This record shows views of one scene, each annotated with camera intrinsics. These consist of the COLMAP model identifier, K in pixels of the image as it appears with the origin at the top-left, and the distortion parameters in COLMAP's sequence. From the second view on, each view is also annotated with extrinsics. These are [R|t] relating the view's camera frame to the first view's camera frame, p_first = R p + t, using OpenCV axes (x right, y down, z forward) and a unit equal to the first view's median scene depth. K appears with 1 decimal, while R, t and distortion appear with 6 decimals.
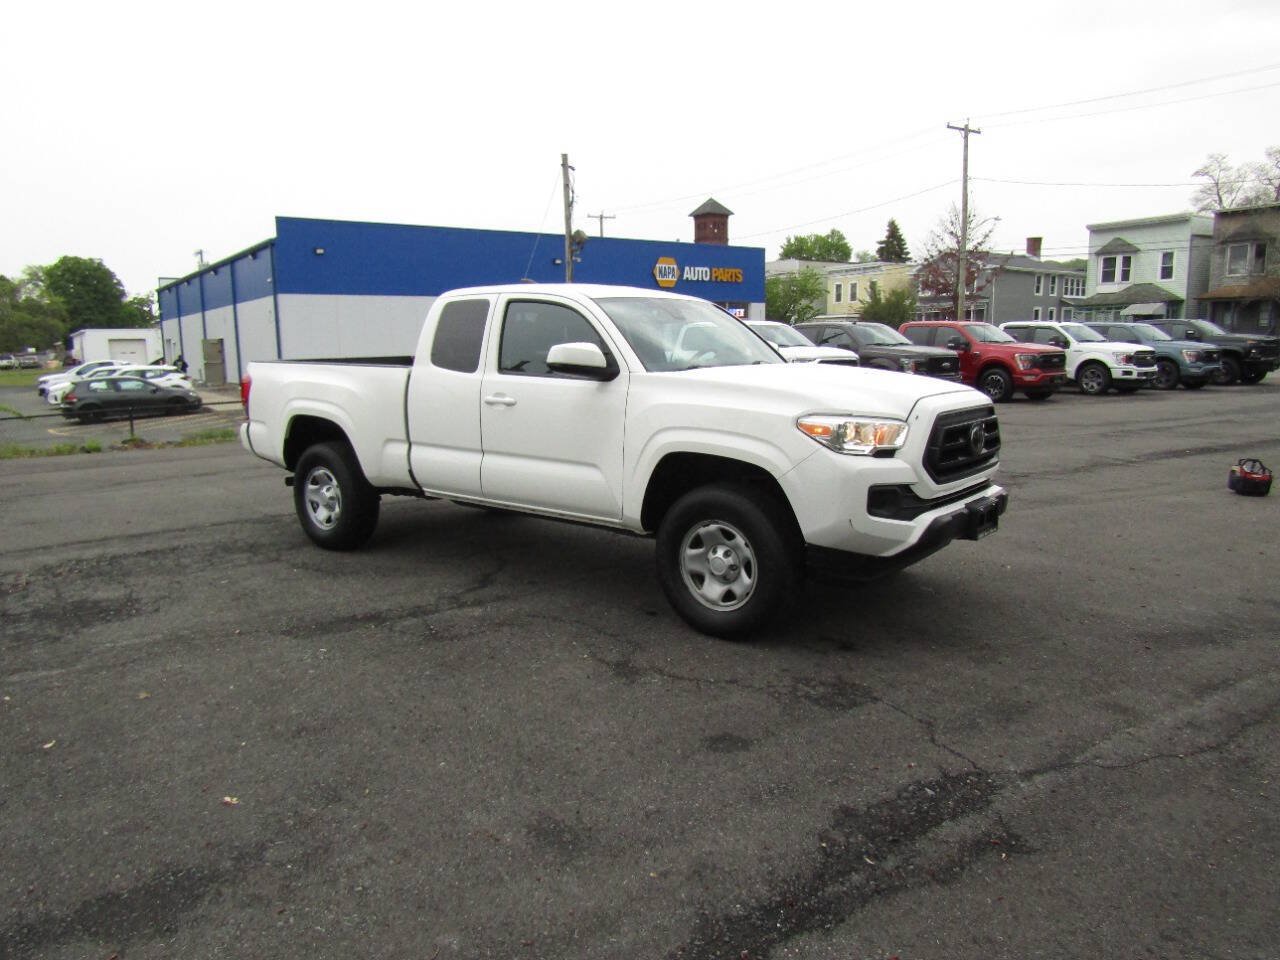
lens RADIAL K [[941.3, 0, 640.0], [0, 941.3, 480.0], [0, 0, 1]] dist [-0.021077, 0.003538]
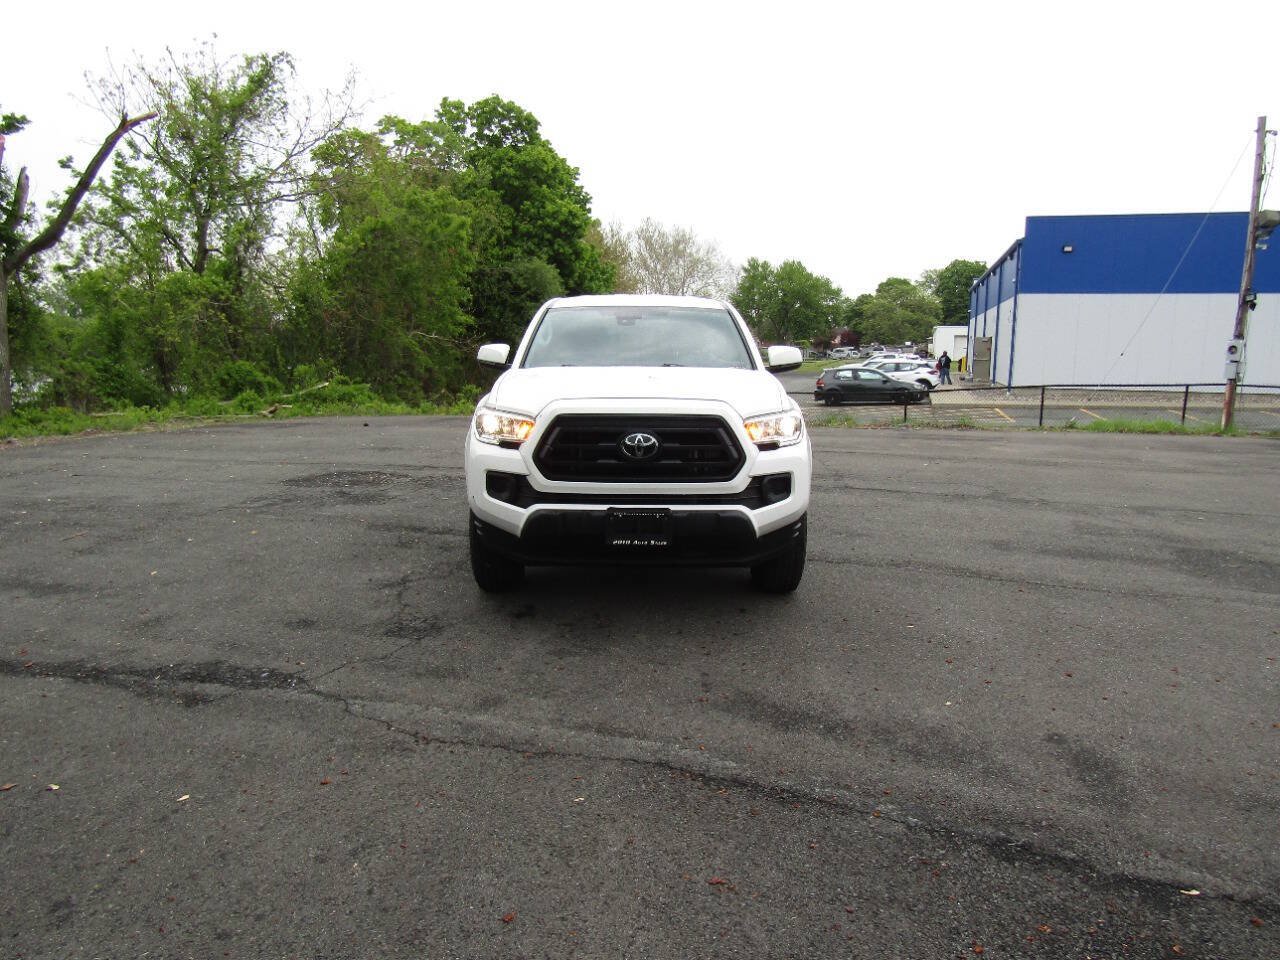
lens RADIAL K [[941.3, 0, 640.0], [0, 941.3, 480.0], [0, 0, 1]] dist [-0.021077, 0.003538]
pose [[0.618676, 0.133199, -0.774273, 0.256017], [-0.131211, 0.989200, 0.065330, -0.016813], [0.774612, 0.061175, 0.629471, 0.083831]]
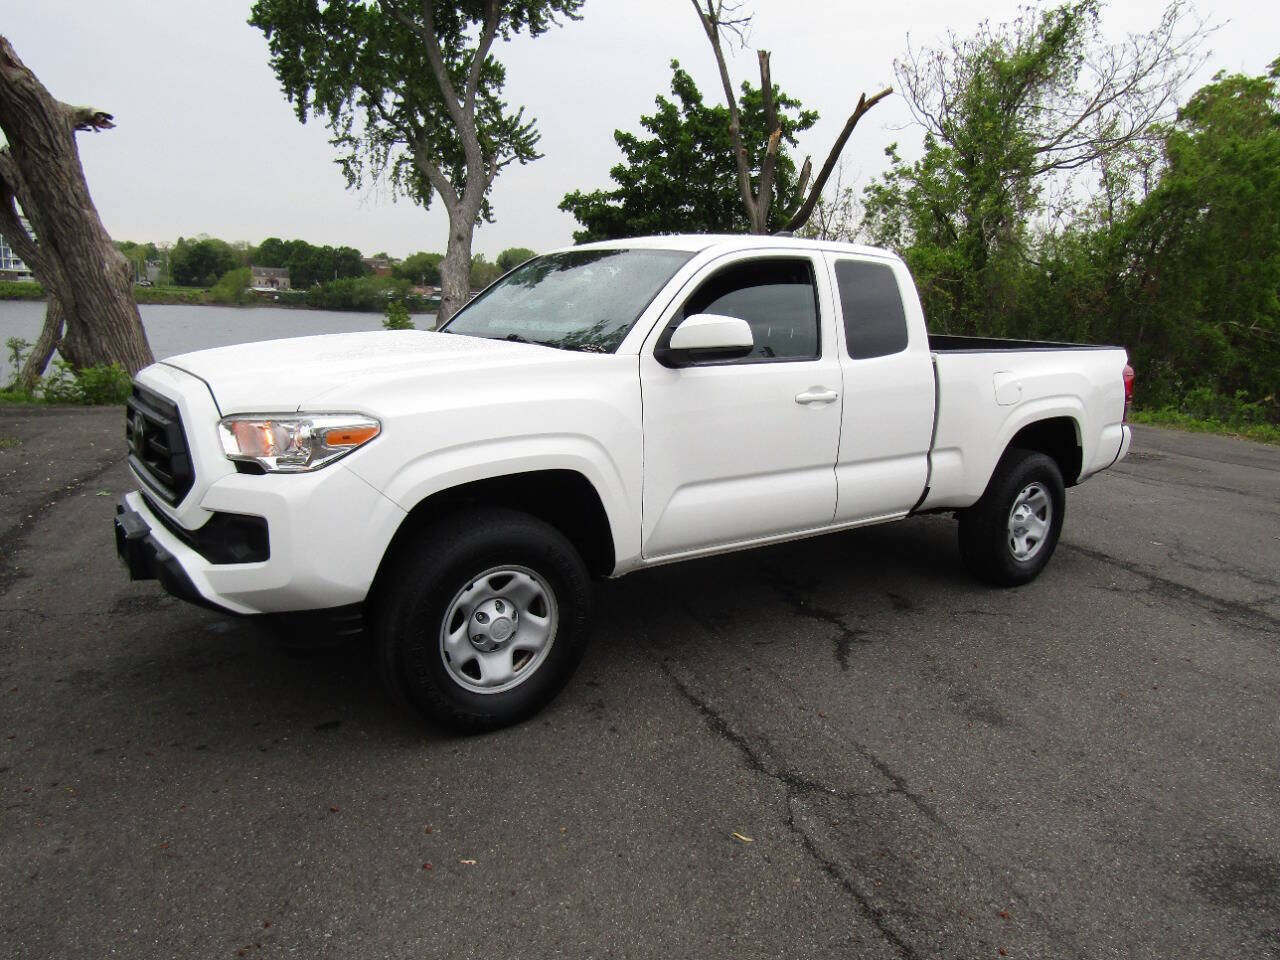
lens RADIAL K [[934.0, 0, 640.0], [0, 934.0, 480.0], [0, 0, 1]] dist [-0.018719, 0.008706]
pose [[-0.260583, 0.184334, -0.947691, 0.209455], [-0.183505, 0.954252, 0.236068, -0.055576], [0.947851, 0.235421, -0.214836, 0.340607]]
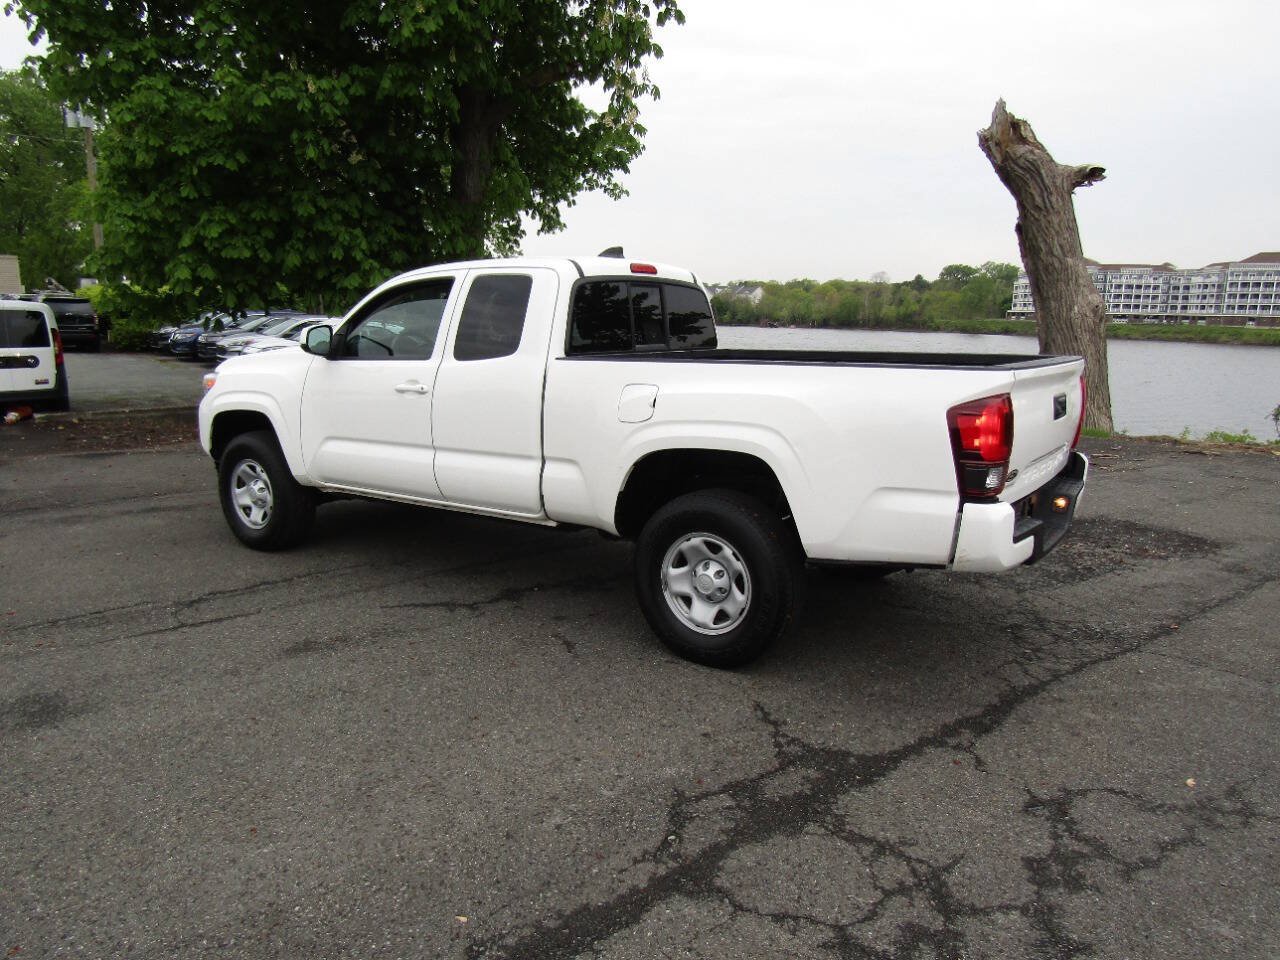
lens RADIAL K [[935.4, 0, 638.6], [0, 935.4, 480.4], [0, 0, 1]] dist [-0.032063, 0.022288]
pose [[-0.998309, 0.009358, -0.057377, -0.016001], [-0.009883, 0.945273, 0.326130, -0.087708], [0.057289, 0.326145, -0.943582, 0.554571]]
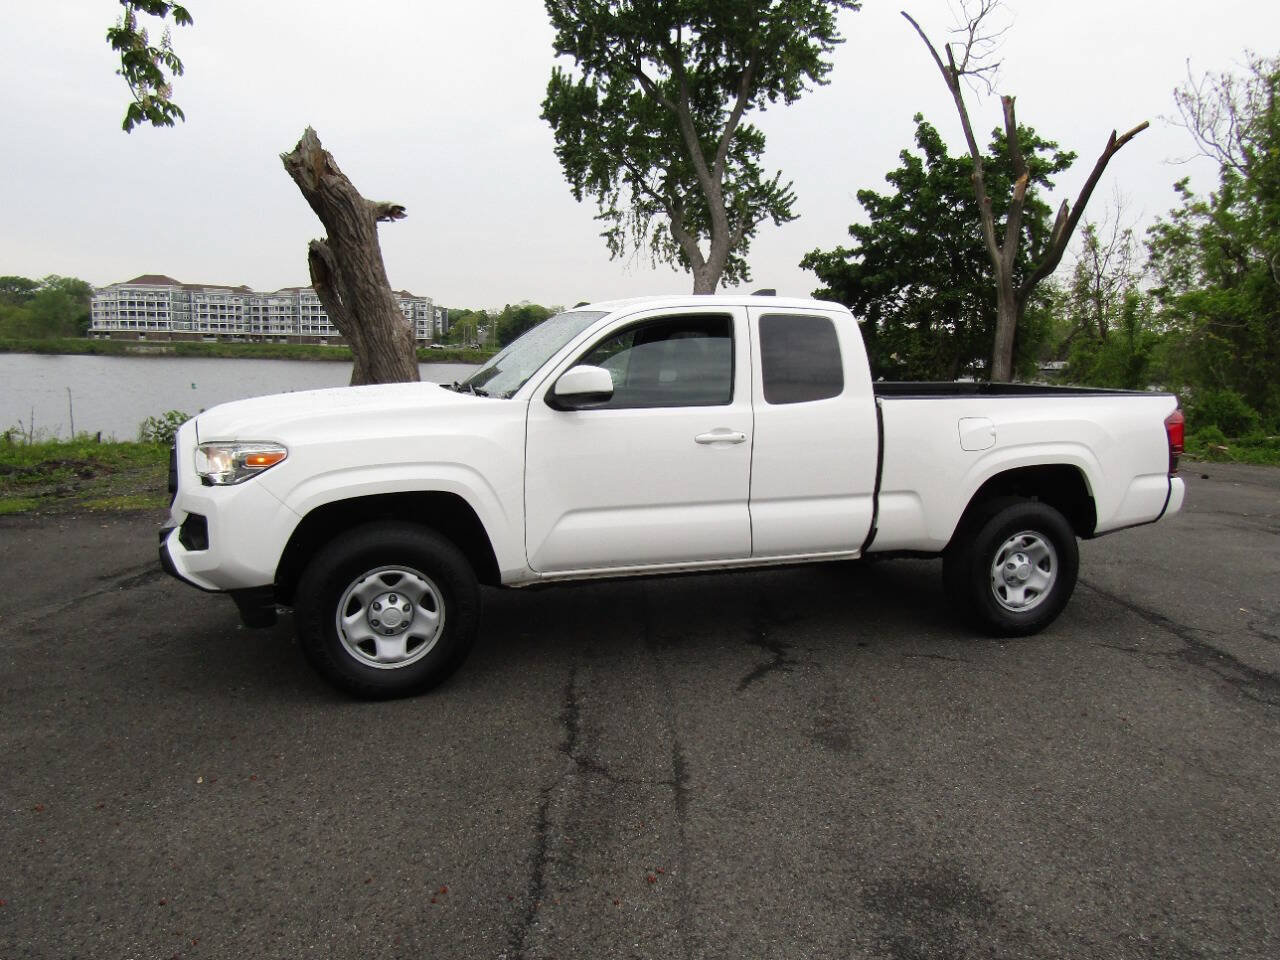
lens RADIAL K [[926.7, 0, 635.1], [0, 926.7, 480.8], [0, 0, 1]] dist [-0.013595, 0.010948]
pose [[-0.550695, 0.120438, -0.825972, 0.201666], [-0.140972, 0.961902, 0.234248, -0.069824], [0.822716, 0.245438, -0.512736, 0.419676]]
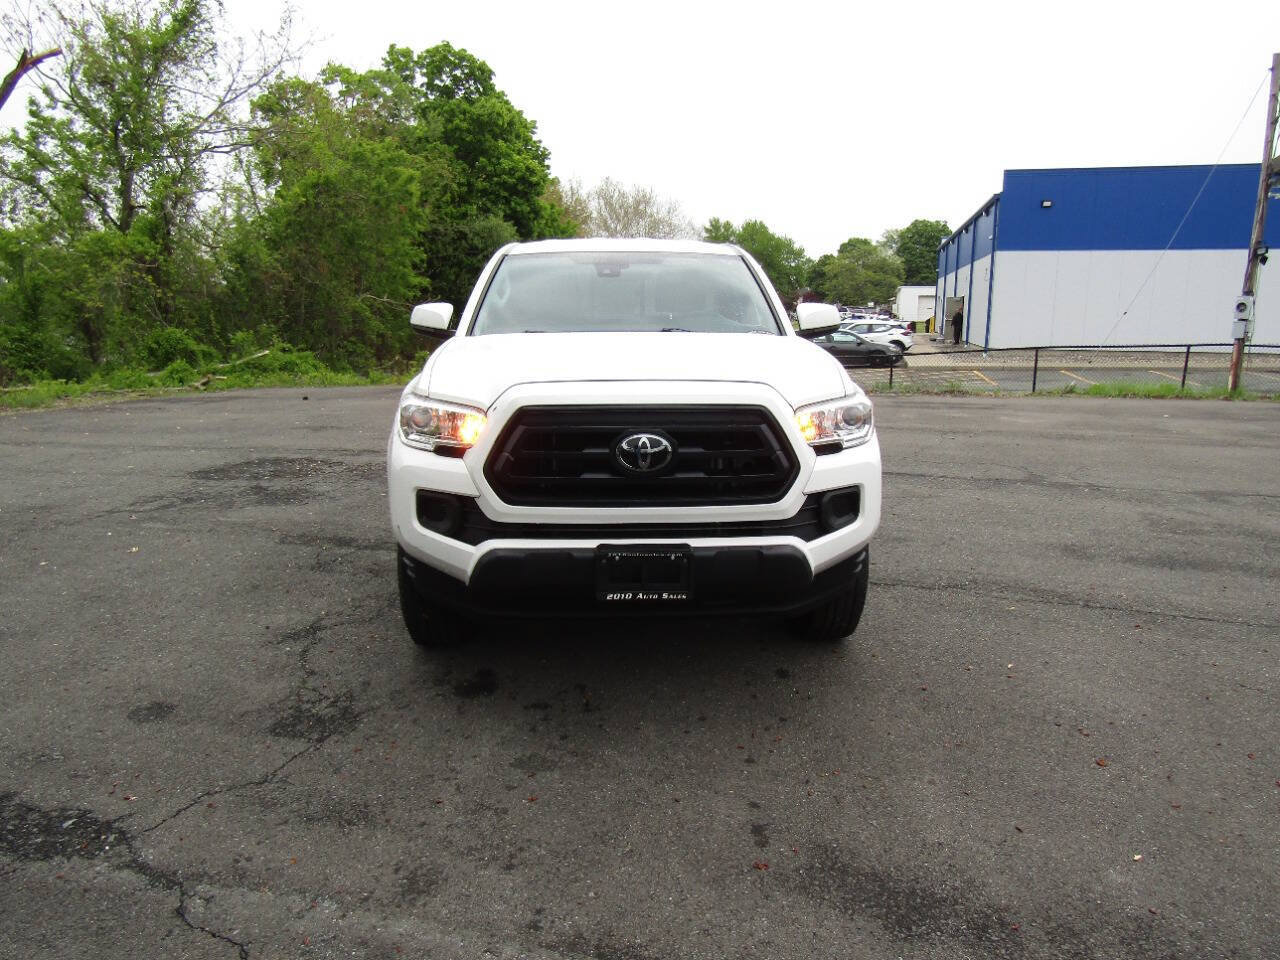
lens RADIAL K [[934.0, 0, 640.0], [0, 934.0, 480.0], [0, 0, 1]] dist [-0.018719, 0.008706]
pose [[0.651626, 0.154468, -0.742646, 0.191632], [-0.120793, 0.987684, 0.099447, -0.020643], [0.748861, 0.024904, 0.662259, 0.125715]]
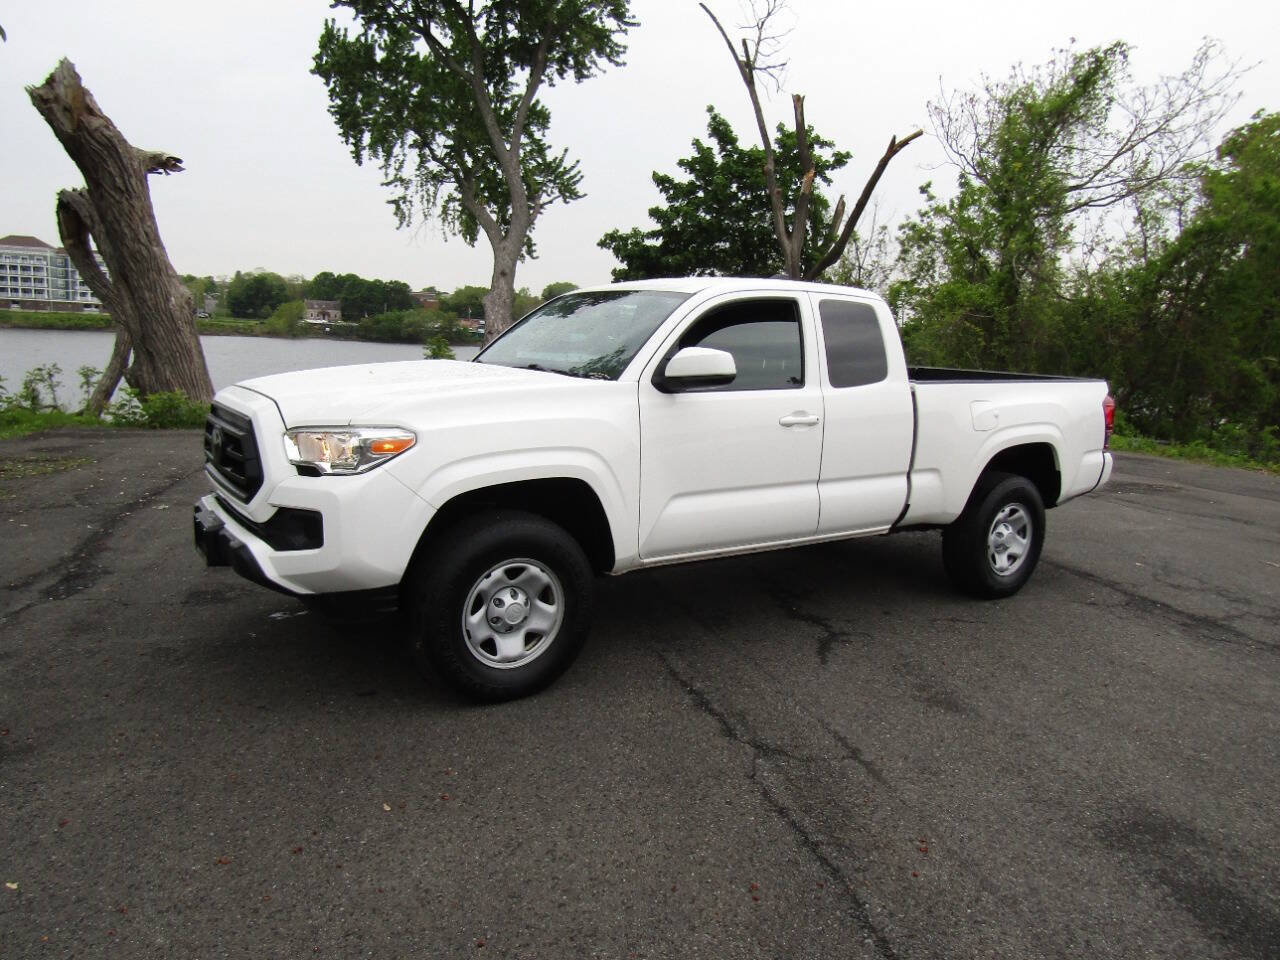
lens RADIAL K [[931.3, 0, 639.1], [0, 931.3, 474.5], [0, 0, 1]] dist [-0.016886, 0.010835]
pose [[-0.305022, 0.142946, -0.941556, 0.231200], [-0.185367, 0.960851, 0.205925, -0.058688], [0.934131, 0.237345, -0.266583, 0.354877]]
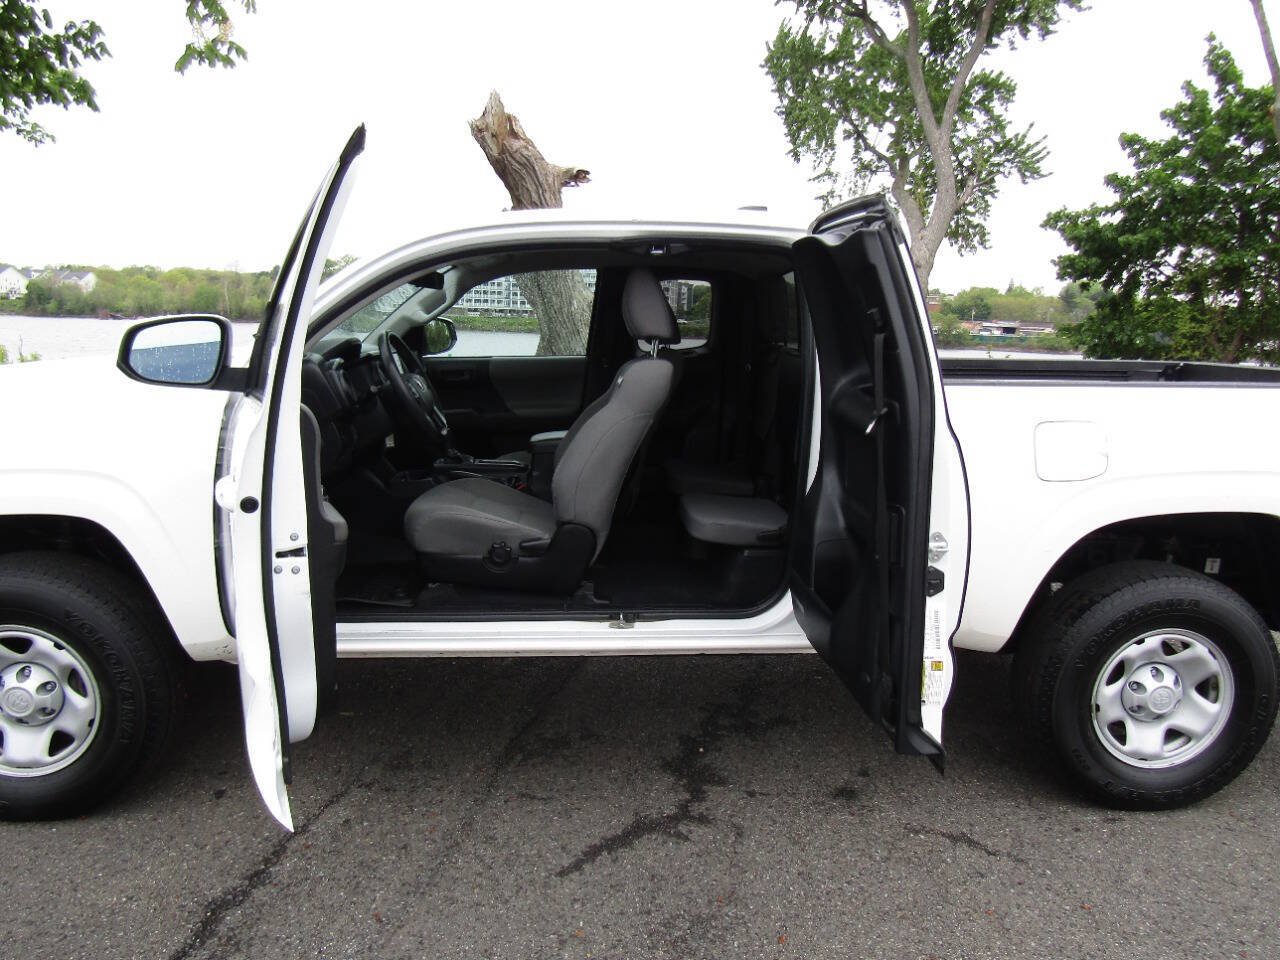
lens RADIAL K [[921.2, 0, 636.1], [0, 921.2, 482.9], [0, 0, 1]] dist [-0.006228, 0.003934]
pose [[-0.750194, 0.109043, -0.652164, 0.095530], [-0.118431, 0.948200, 0.294774, -0.065566], [0.650525, 0.298374, -0.698420, 0.419695]]
